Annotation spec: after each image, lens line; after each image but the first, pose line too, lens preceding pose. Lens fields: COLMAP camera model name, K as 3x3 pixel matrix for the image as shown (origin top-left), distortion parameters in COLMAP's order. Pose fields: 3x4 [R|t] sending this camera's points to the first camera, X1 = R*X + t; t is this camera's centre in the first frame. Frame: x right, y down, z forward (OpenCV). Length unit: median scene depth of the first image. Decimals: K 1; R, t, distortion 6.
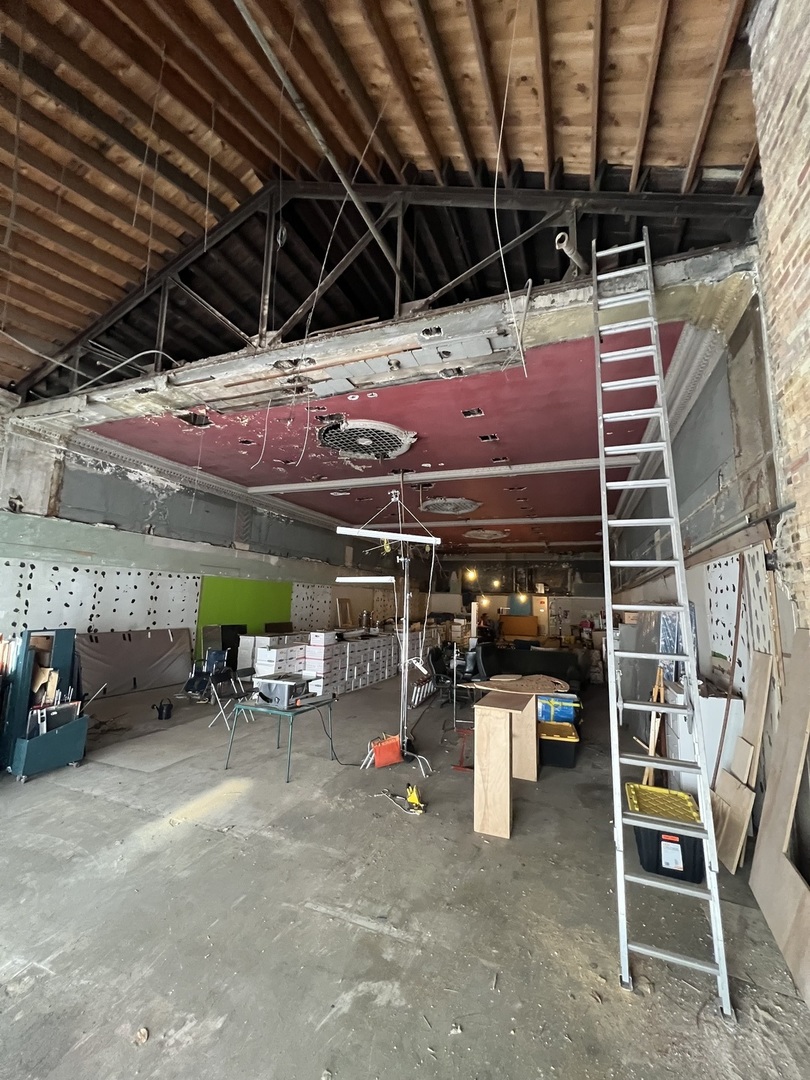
lens RADIAL K [[436.6, 0, 399.2], [0, 436.6, 540.9], [0, 0, 1]] dist [0.001340, 0.000067]
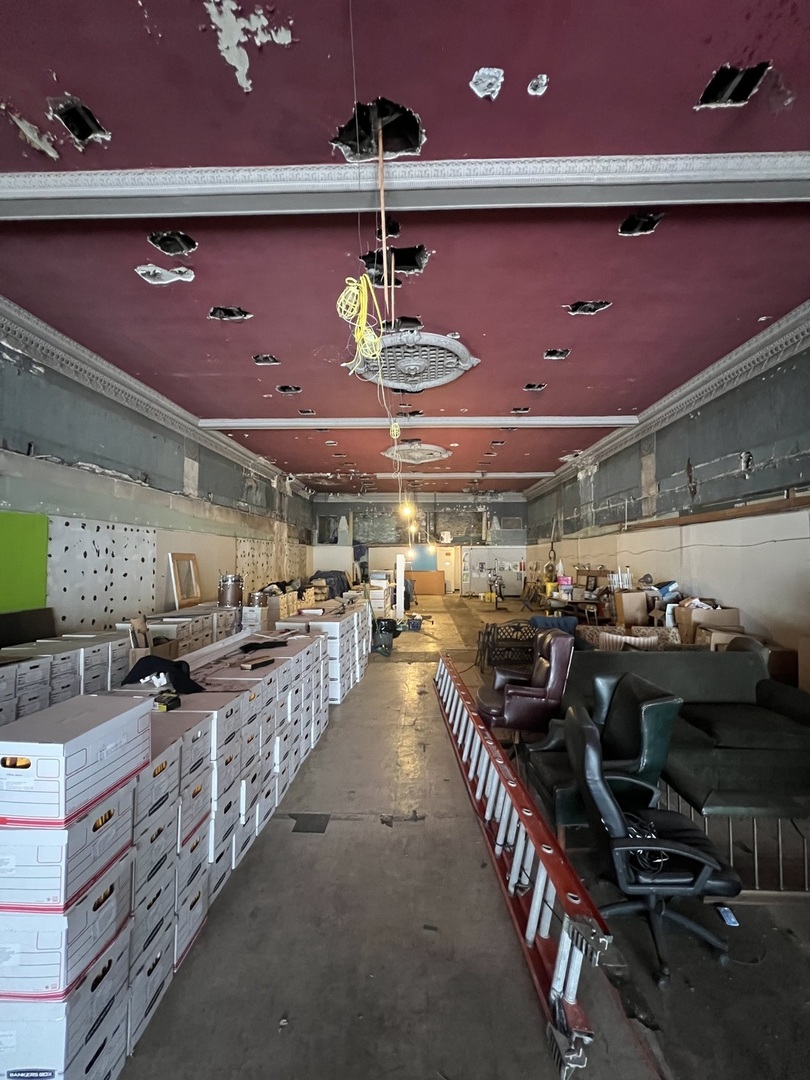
lens RADIAL K [[436.6, 0, 404.8], [0, 436.6, 542.0], [0, 0, 1]] dist [0.001340, 0.000067]
pose [[0.940296, -0.015036, 0.340025, -0.063069], [-0.020017, 0.994851, 0.099347, 0.070659], [-0.339768, -0.100222, 0.935154, 0.479802]]
